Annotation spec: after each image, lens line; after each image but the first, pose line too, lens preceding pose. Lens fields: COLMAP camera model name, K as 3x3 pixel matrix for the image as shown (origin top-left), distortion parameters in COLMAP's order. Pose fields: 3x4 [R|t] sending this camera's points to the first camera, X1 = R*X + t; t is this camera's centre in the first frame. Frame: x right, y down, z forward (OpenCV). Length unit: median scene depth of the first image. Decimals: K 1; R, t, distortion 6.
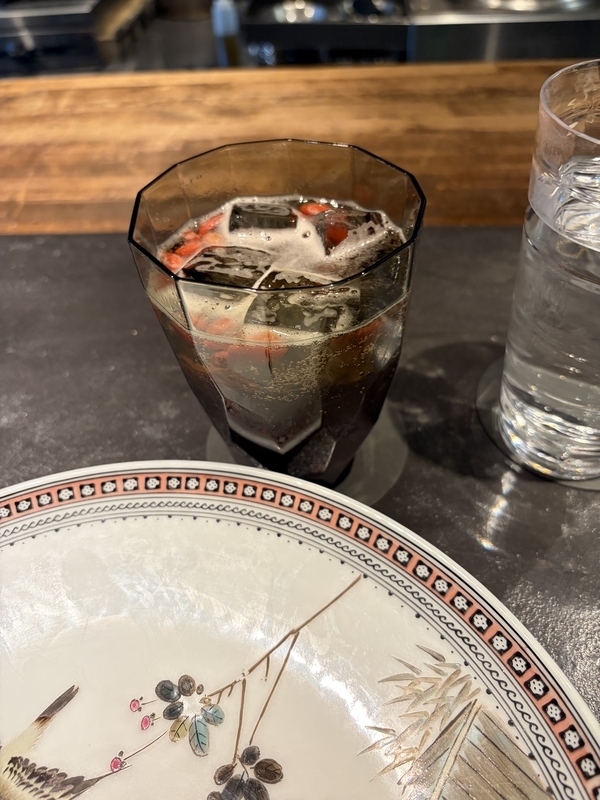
lens RADIAL K [[624.4, 0, 312.9], [0, 624.4, 395.7], [0, 0, 1]] dist [-0.013148, -0.017651]
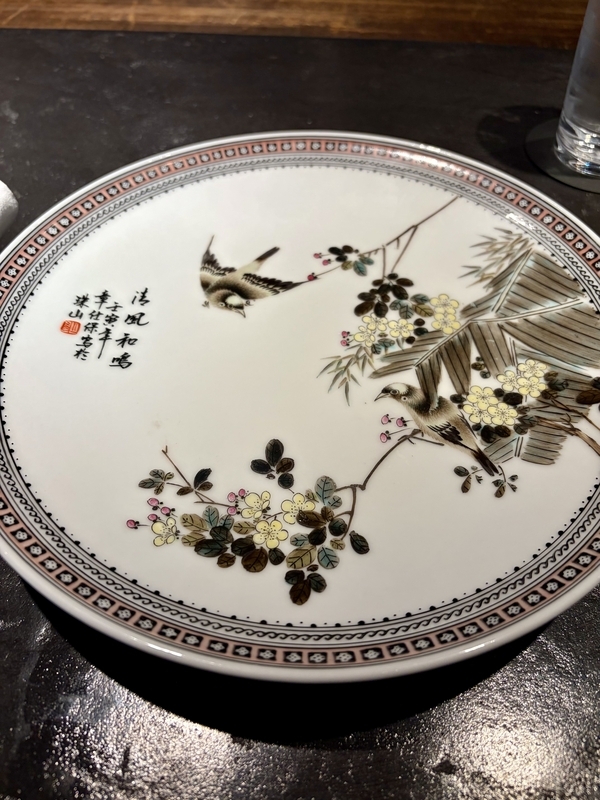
lens RADIAL K [[624.4, 0, 307.3], [0, 624.4, 395.8], [0, 0, 1]] dist [-0.013148, -0.017651]
pose [[0.998068, 0.059885, 0.016572, -0.310654], [-0.061192, 0.993615, 0.094788, 0.693337], [-0.010789, -0.095618, 0.995360, -0.629051]]
